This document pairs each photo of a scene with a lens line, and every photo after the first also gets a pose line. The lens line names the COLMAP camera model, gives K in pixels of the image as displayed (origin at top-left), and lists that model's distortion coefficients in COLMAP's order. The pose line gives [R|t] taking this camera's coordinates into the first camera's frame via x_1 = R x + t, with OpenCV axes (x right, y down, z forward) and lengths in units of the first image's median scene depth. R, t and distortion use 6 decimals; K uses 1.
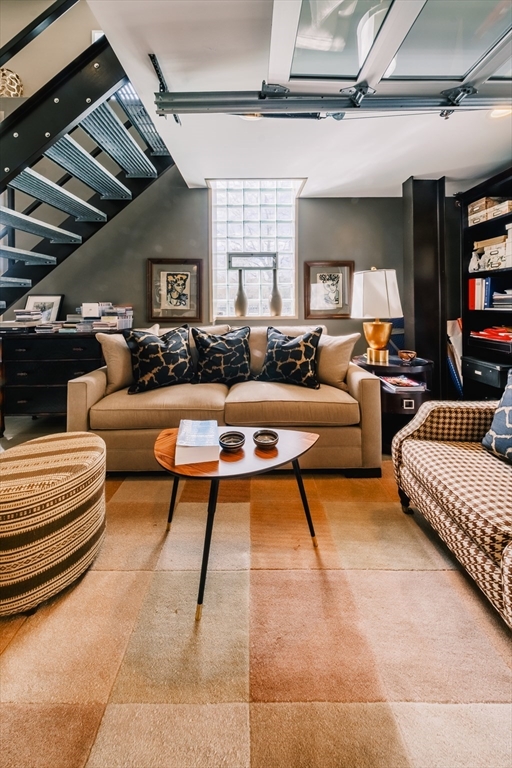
lens RADIAL K [[265.9, 0, 254.9], [0, 265.9, 302.9], [0, 0, 1]] dist [-0.000578, -0.000031]
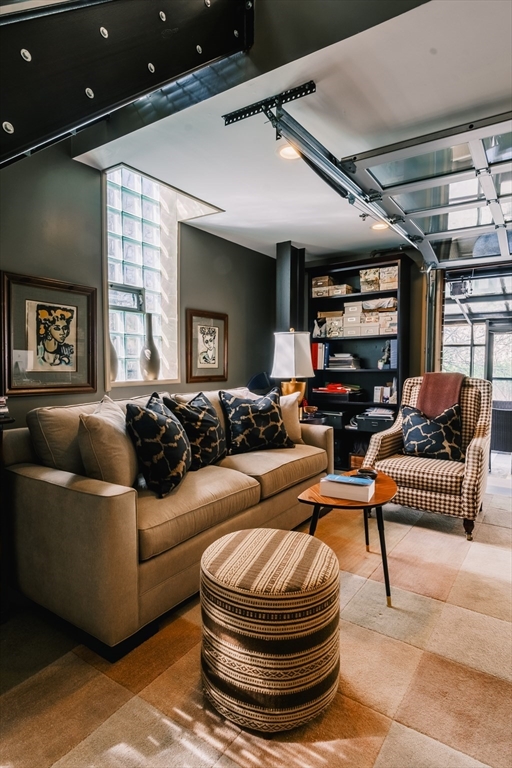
lens RADIAL K [[421.0, 0, 256.0], [0, 421.0, 384.0], [0, 0, 1]] dist [0.000894, -0.000125]
pose [[0.565324, -0.033010, 0.824208, -0.827527], [-0.009732, 0.998862, 0.046680, 0.005485], [-0.824811, -0.034411, 0.564360, 0.156568]]
